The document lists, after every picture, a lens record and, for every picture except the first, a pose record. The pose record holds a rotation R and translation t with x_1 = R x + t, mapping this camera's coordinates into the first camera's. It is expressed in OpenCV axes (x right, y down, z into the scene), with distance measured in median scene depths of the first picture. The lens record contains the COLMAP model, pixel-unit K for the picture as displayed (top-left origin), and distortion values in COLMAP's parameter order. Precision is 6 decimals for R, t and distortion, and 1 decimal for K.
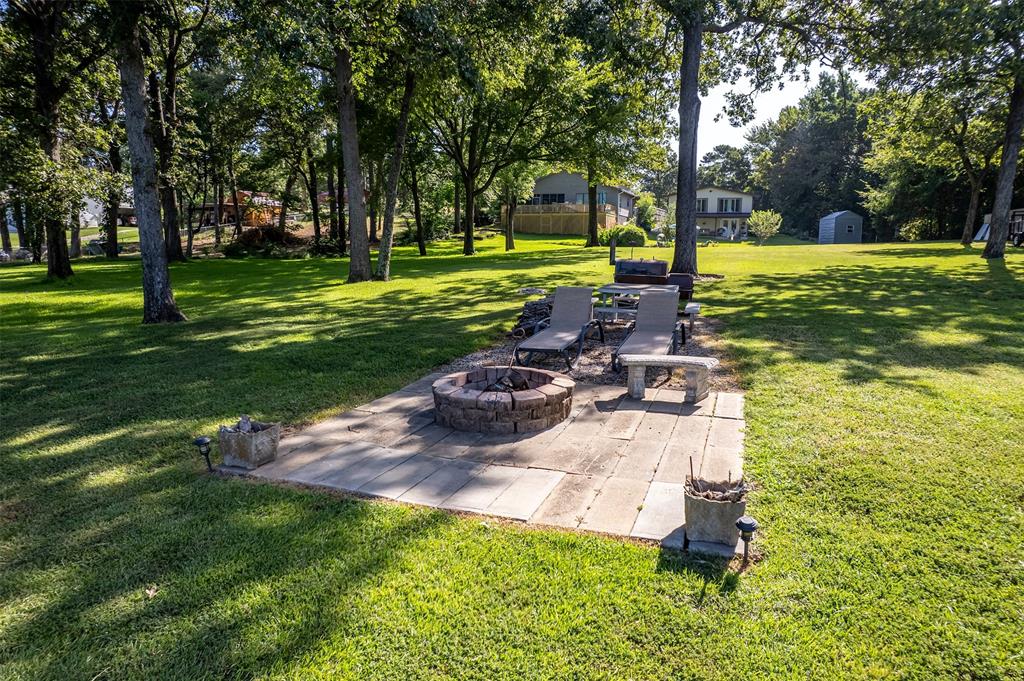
lens RADIAL K [[651.1, 0, 512.0], [0, 651.1, 340.5], [0, 0, 1]] dist [-0.031138, 0.000273]
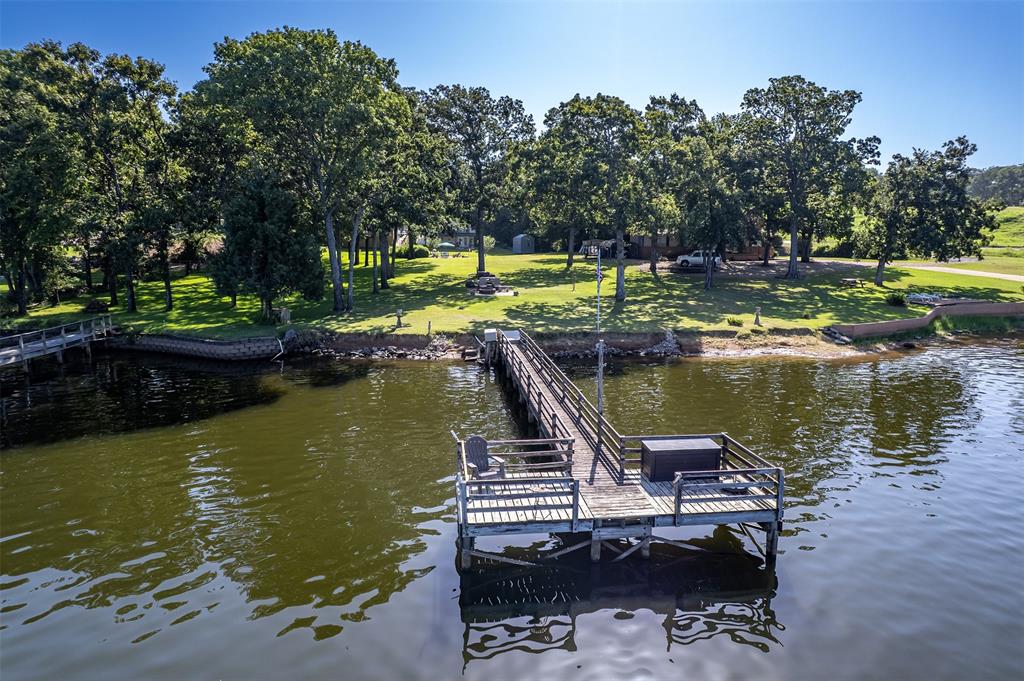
lens RADIAL K [[651.1, 0, 512.0], [0, 651.1, 340.5], [0, 0, 1]] dist [-0.031138, 0.000273]
pose [[0.903705, -0.068507, 0.422639, -0.380558], [0.064084, 0.997639, 0.024683, 0.062362], [-0.423332, 0.004778, 0.905962, -0.779296]]
